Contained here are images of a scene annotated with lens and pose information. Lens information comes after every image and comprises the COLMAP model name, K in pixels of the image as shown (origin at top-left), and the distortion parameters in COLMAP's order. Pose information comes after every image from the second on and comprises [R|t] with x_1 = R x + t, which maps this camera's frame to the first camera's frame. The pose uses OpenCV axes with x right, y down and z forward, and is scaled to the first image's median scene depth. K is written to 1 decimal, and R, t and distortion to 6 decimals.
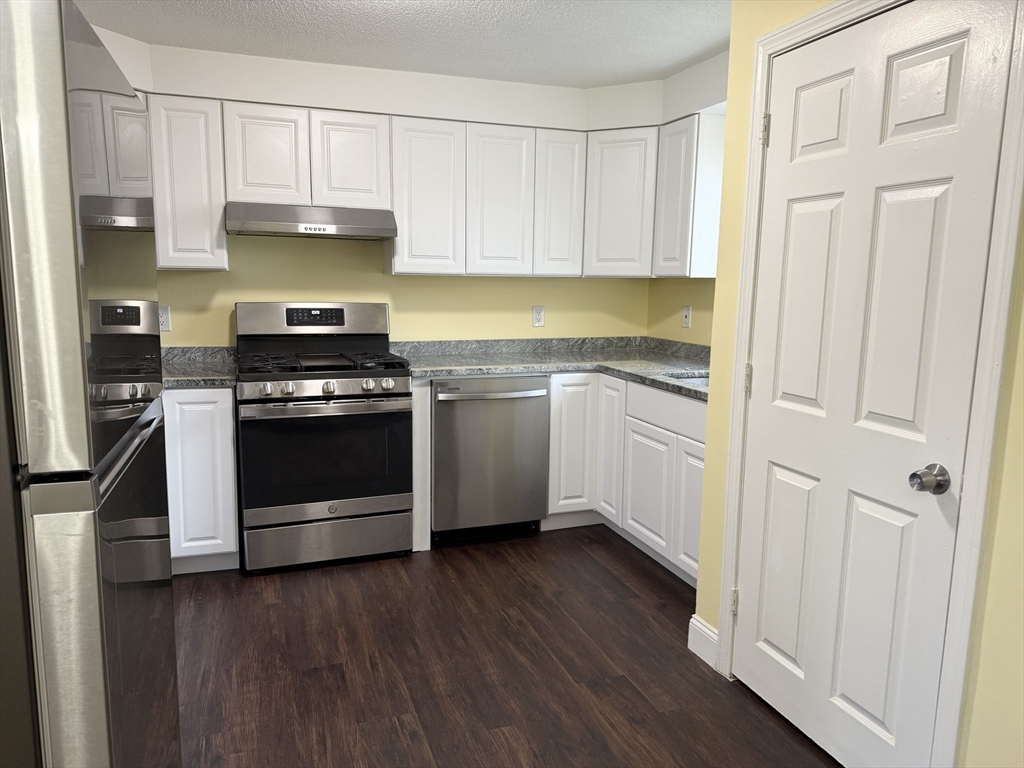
lens RADIAL K [[715.5, 0, 513.4], [0, 715.5, 382.6], [0, 0, 1]] dist [0.107746, -0.158009]
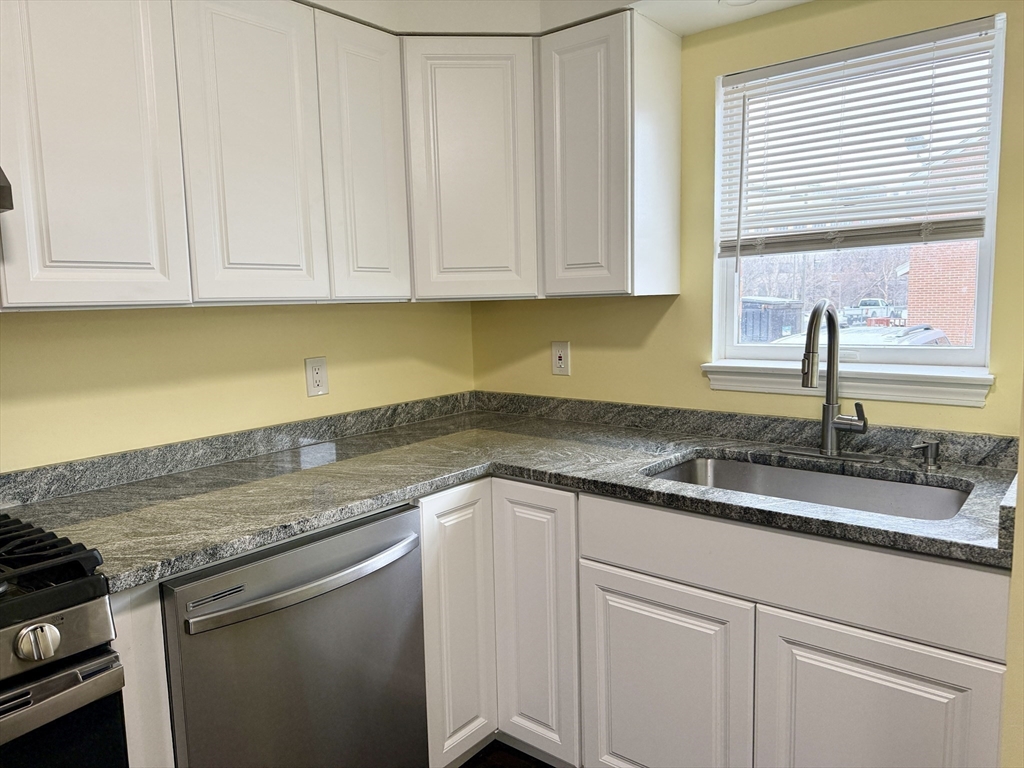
lens RADIAL K [[714.0, 0, 515.6], [0, 714.0, 380.3], [0, 0, 1]] dist [0.103324, -0.142172]
pose [[0.856625, -0.093404, 0.507414, -0.135815], [0.110300, 0.993893, -0.003255, -0.086429], [-0.504012, 0.058756, 0.861696, 0.554096]]
